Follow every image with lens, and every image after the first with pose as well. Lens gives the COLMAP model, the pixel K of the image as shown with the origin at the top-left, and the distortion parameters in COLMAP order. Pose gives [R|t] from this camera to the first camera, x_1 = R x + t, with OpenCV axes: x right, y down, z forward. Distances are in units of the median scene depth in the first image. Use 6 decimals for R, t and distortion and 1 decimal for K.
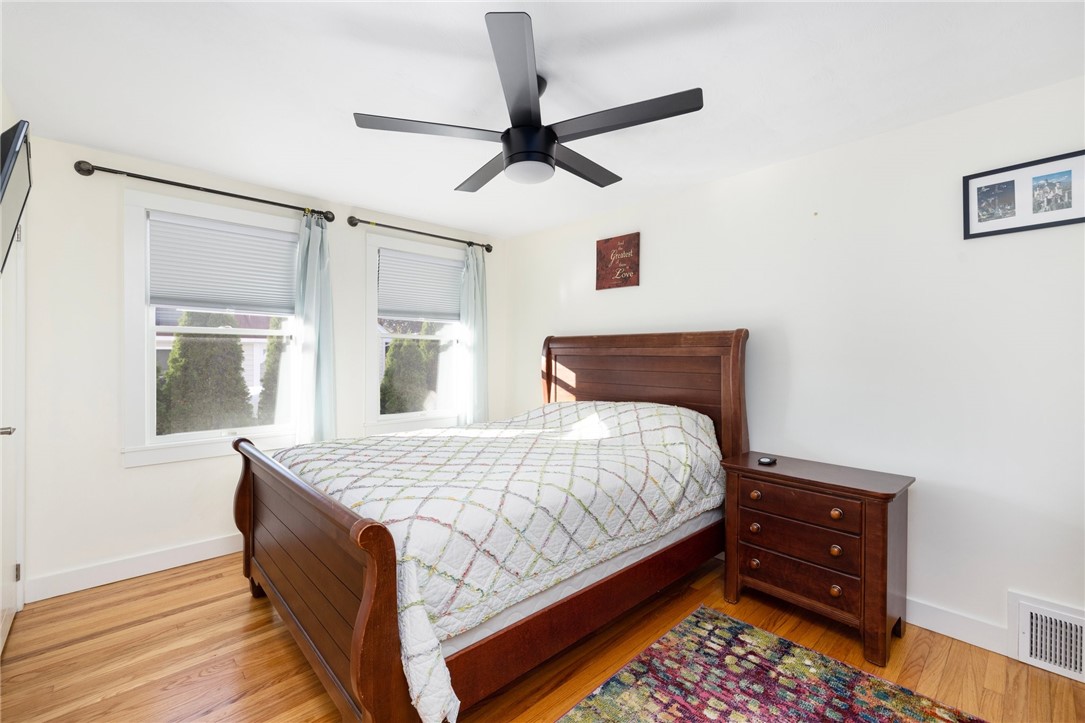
lens RADIAL K [[460.1, 0, 543.4], [0, 460.1, 358.5], [0, 0, 1]] dist [0.002485, -0.000249]
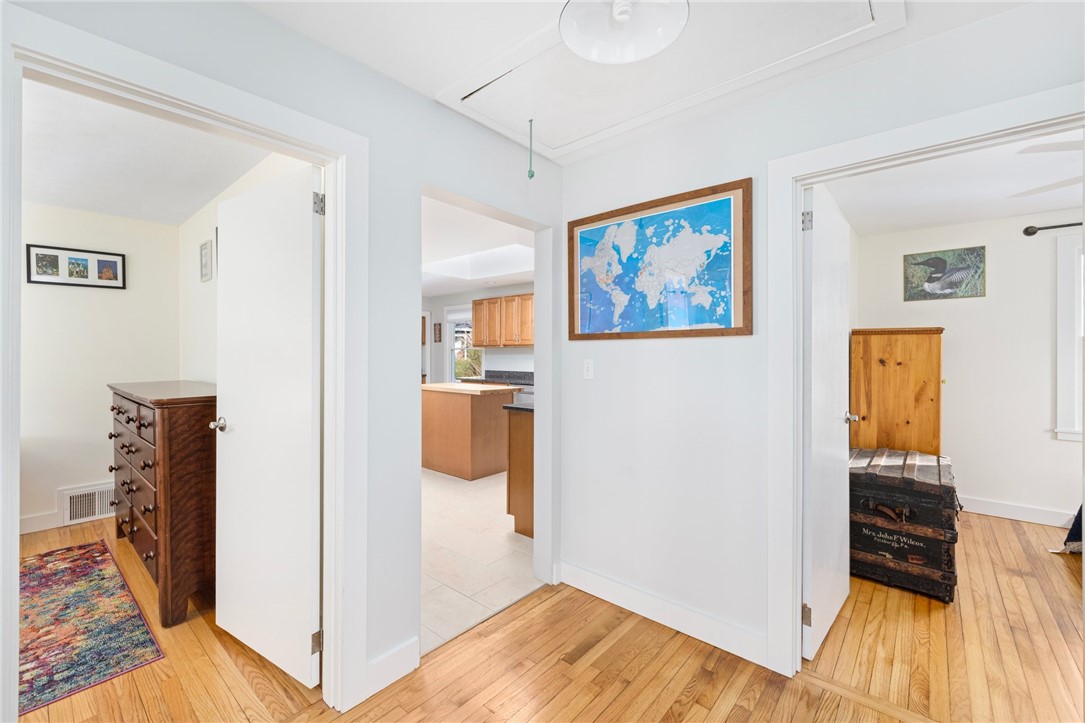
lens RADIAL K [[460.1, 0, 544.8], [0, 460.1, 354.6], [0, 0, 1]] dist [0.002485, -0.000249]
pose [[-0.098529, 0.002307, 0.995131, -0.925265], [-0.001133, 0.999996, -0.002430, -0.004412], [-0.995134, -0.001367, -0.098526, -0.685489]]
